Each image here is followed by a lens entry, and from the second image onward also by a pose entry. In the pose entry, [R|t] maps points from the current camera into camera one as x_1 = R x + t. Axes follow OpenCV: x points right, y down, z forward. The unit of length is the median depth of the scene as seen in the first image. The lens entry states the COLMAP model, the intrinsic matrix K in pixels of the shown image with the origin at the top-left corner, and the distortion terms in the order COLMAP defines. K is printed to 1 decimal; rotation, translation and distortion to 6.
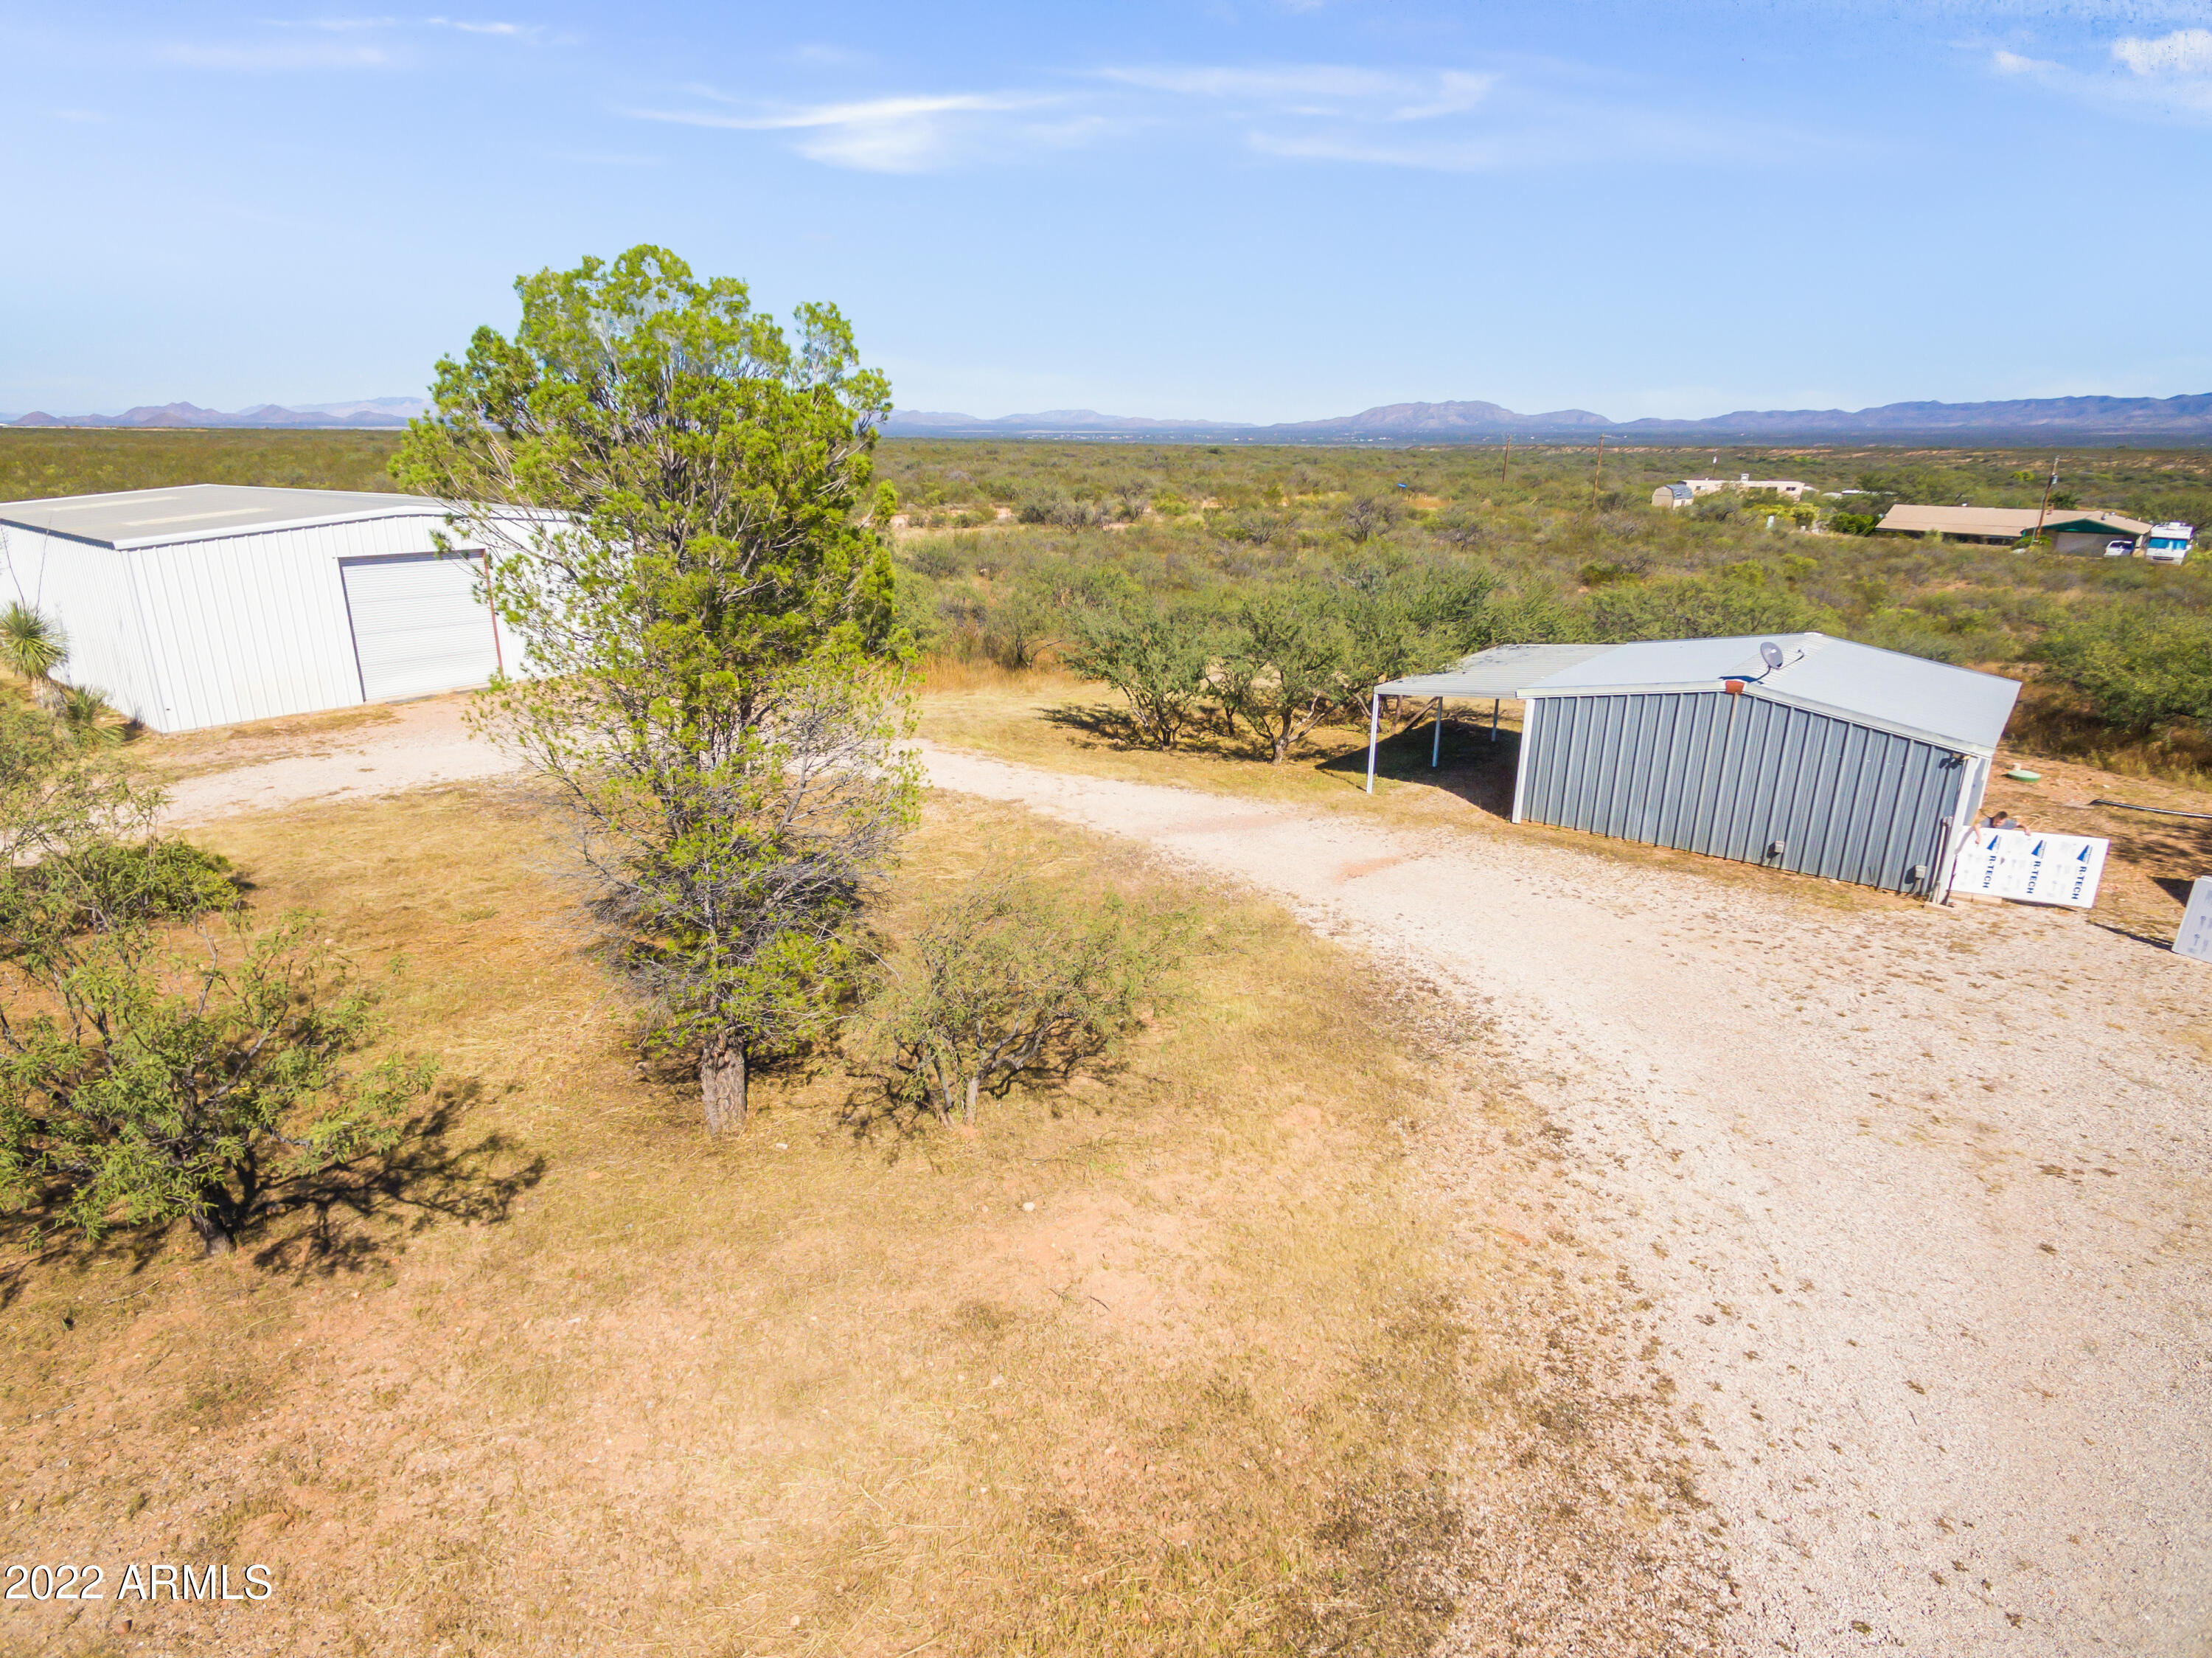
lens RADIAL K [[1226.2, 0, 1102.6], [0, 1226.2, 837.8], [0, 0, 1]] dist [0.002565, 0.001990]
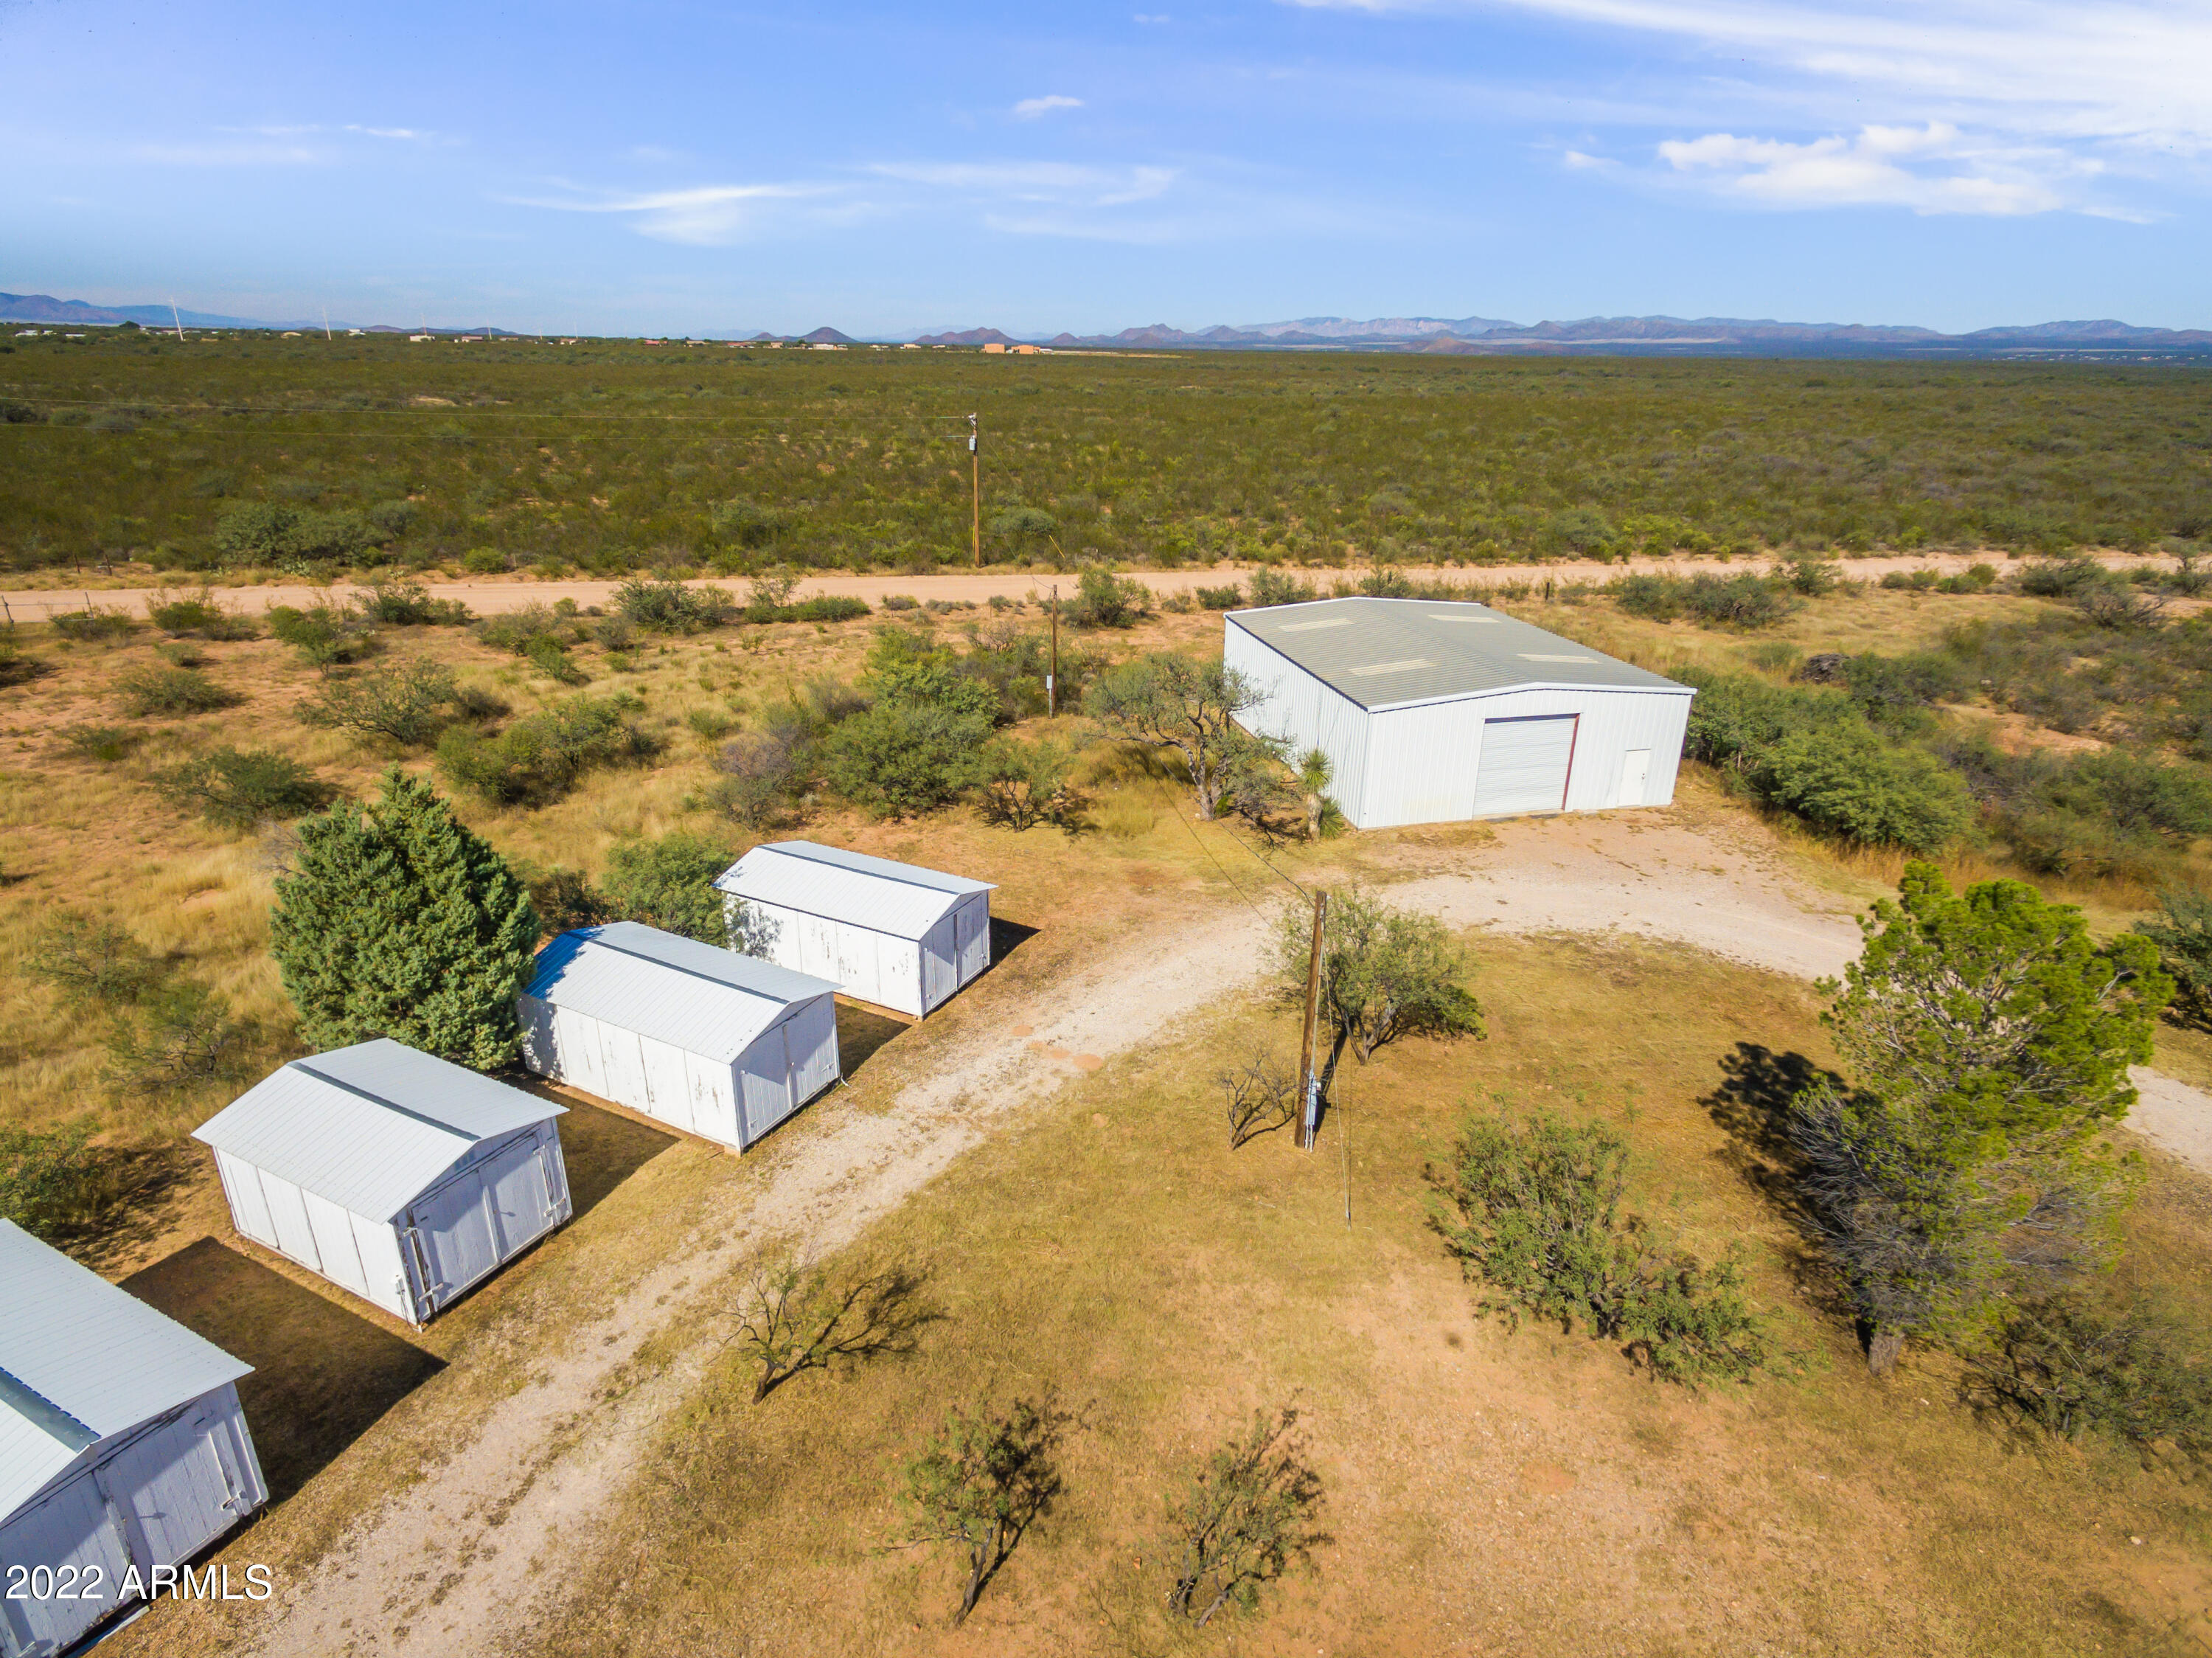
lens RADIAL K [[1226.2, 0, 1102.6], [0, 1226.2, 837.8], [0, 0, 1]] dist [0.002565, 0.001990]
pose [[0.791323, 0.226799, -0.567777, -0.187492], [-0.192358, 0.973848, 0.120910, -0.227366], [0.580351, 0.013537, 0.814254, -0.464186]]
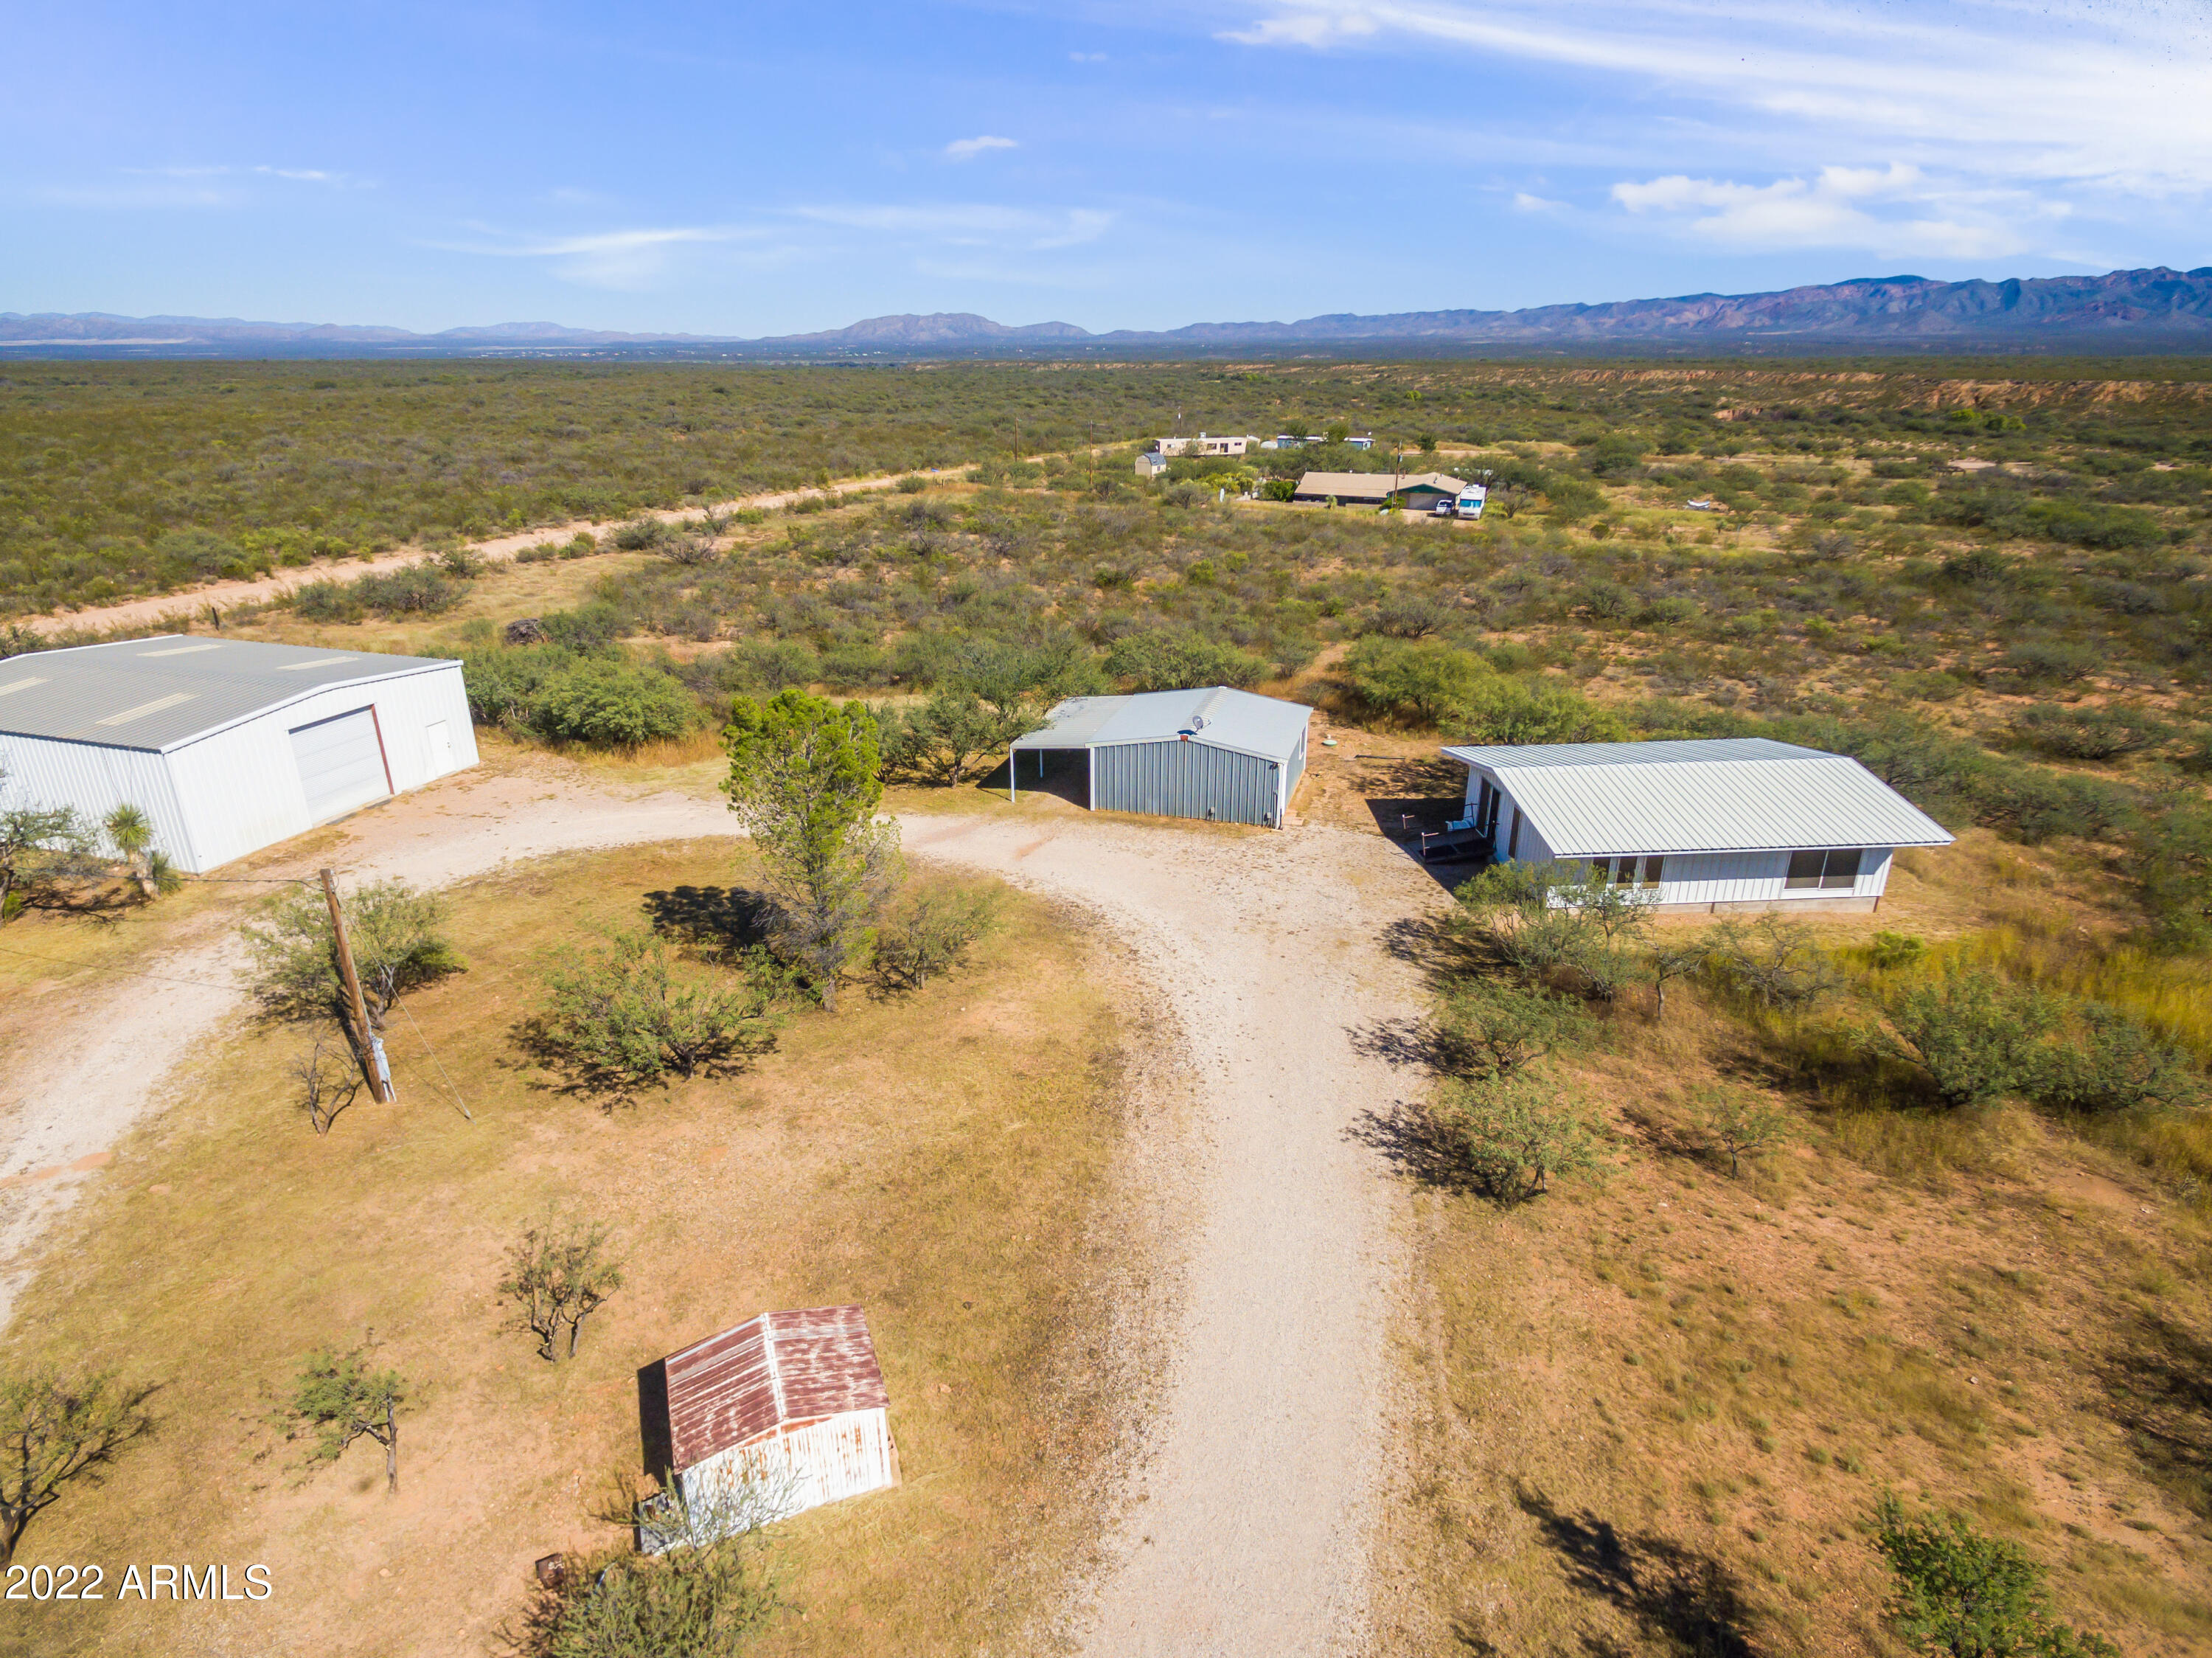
lens RADIAL K [[1226.2, 0, 1102.6], [0, 1226.2, 837.8], [0, 0, 1]] dist [0.002565, 0.001990]
pose [[0.927185, -0.147882, 0.344179, -0.322616], [0.125759, 0.988337, 0.085870, -0.136489], [-0.352863, -0.036334, 0.934969, -0.819970]]
